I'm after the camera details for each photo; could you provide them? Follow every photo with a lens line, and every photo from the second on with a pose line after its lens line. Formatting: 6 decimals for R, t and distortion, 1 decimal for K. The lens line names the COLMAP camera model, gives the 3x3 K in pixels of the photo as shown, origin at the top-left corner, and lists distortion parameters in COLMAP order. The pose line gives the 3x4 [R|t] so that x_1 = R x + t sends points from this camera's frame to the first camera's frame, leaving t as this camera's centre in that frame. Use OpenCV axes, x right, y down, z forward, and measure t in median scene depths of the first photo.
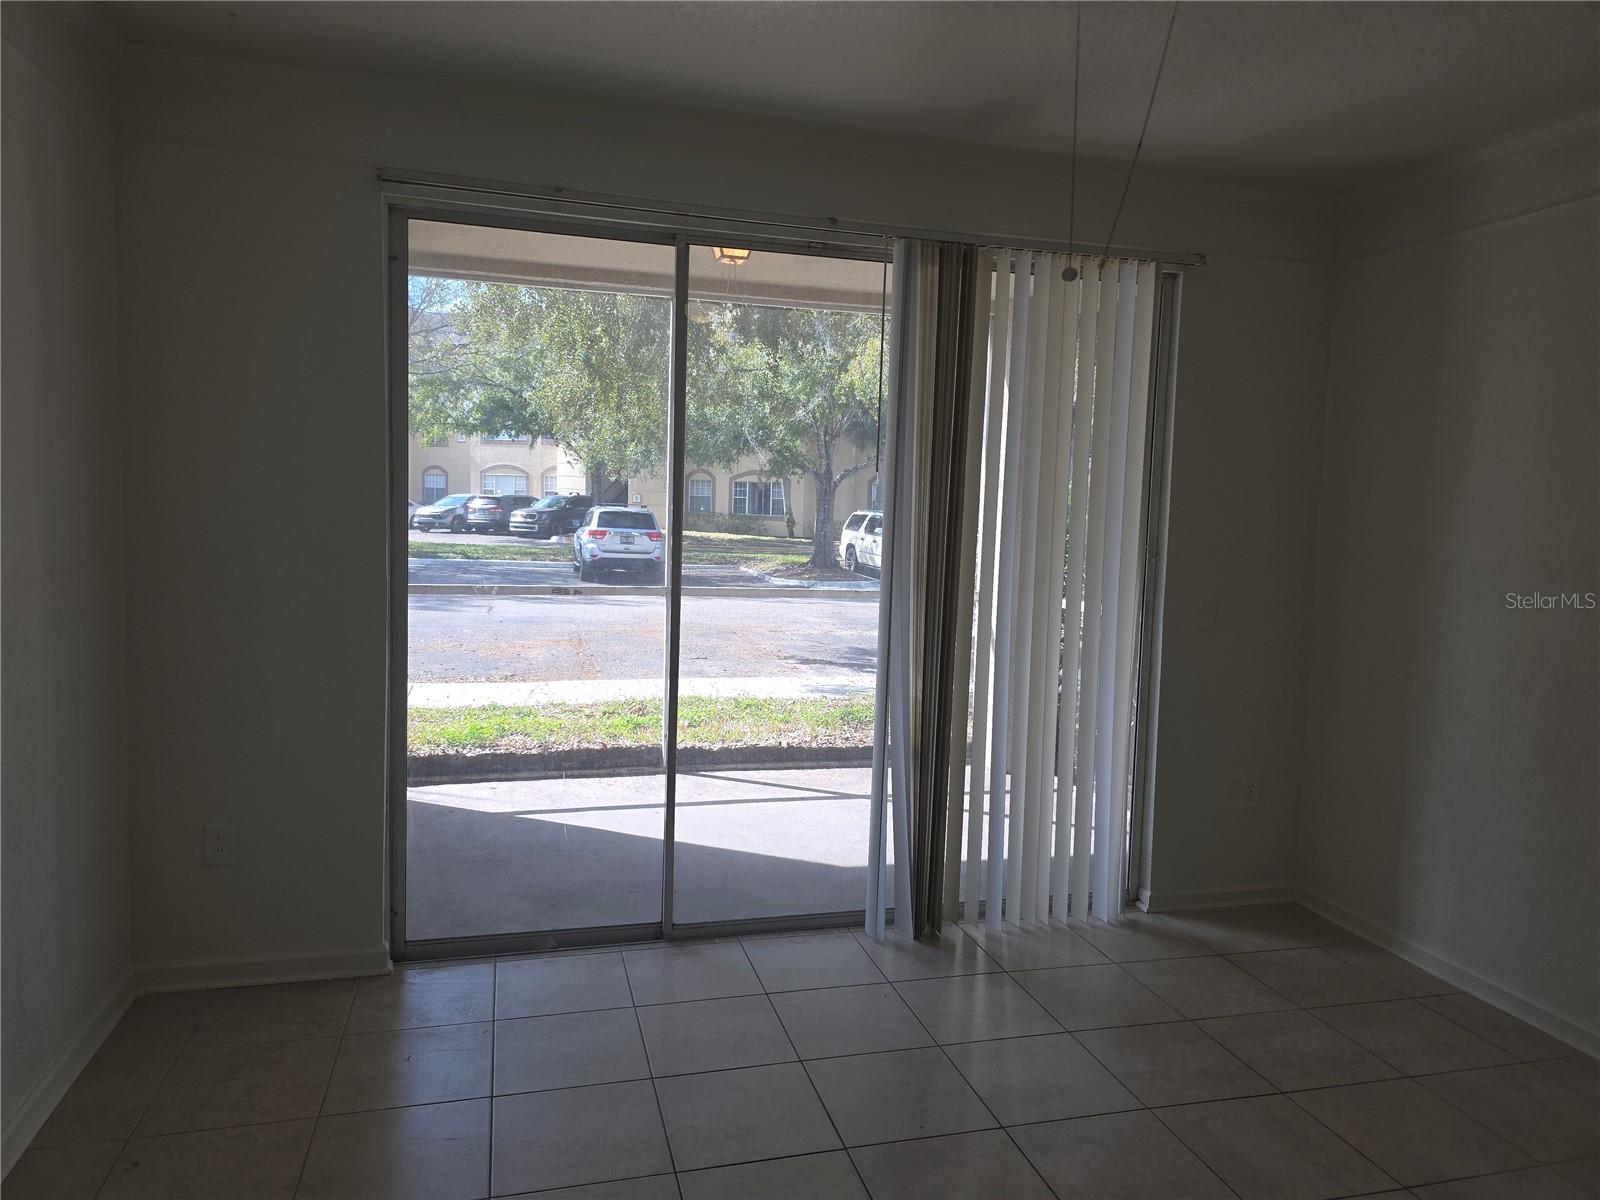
lens RADIAL K [[1055.6, 0, 795.9], [0, 1055.6, 576.7], [0, 0, 1]] dist [0.093233, -0.115303]
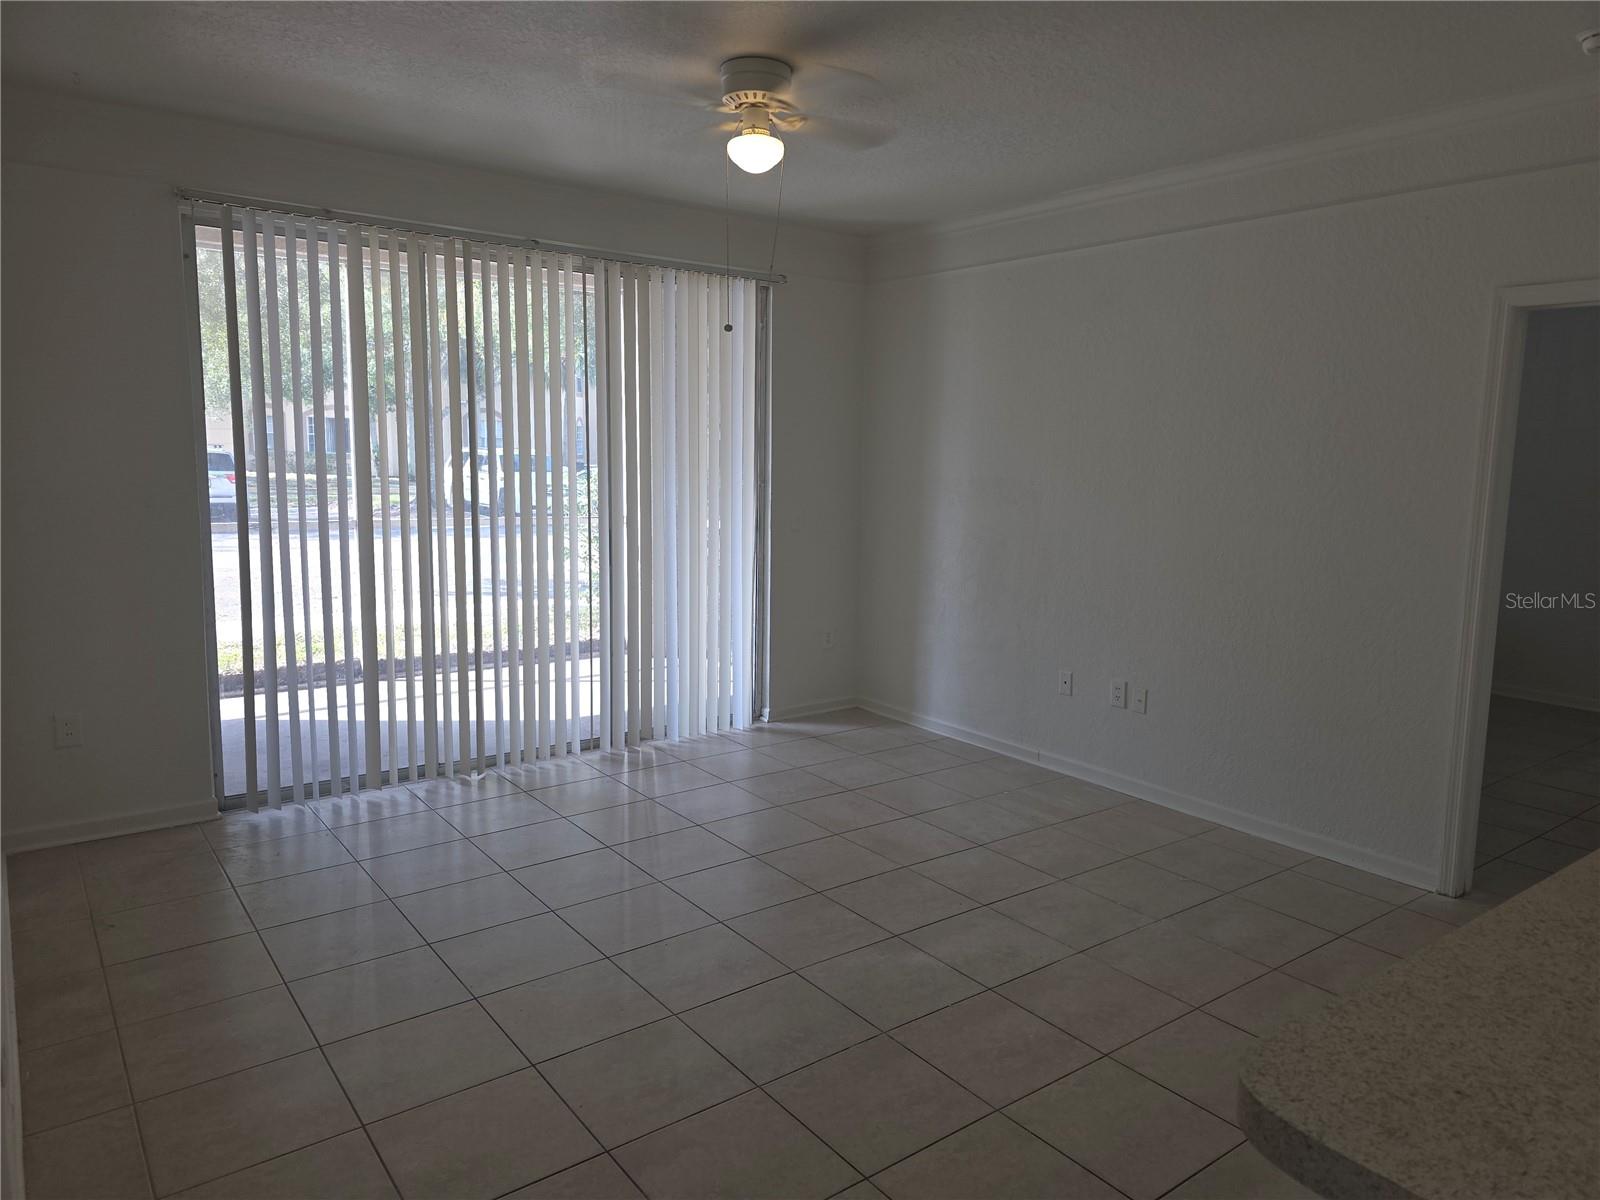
lens RADIAL K [[1070.2, 0, 800.0], [0, 1070.2, 600.0], [0, 0, 1]] dist [0.029905, 0.000171]
pose [[0.931738, -0.065415, 0.357192, -0.154975], [0.037603, 0.995733, 0.084268, 0.020156], [-0.361180, -0.065084, 0.930222, -0.402234]]
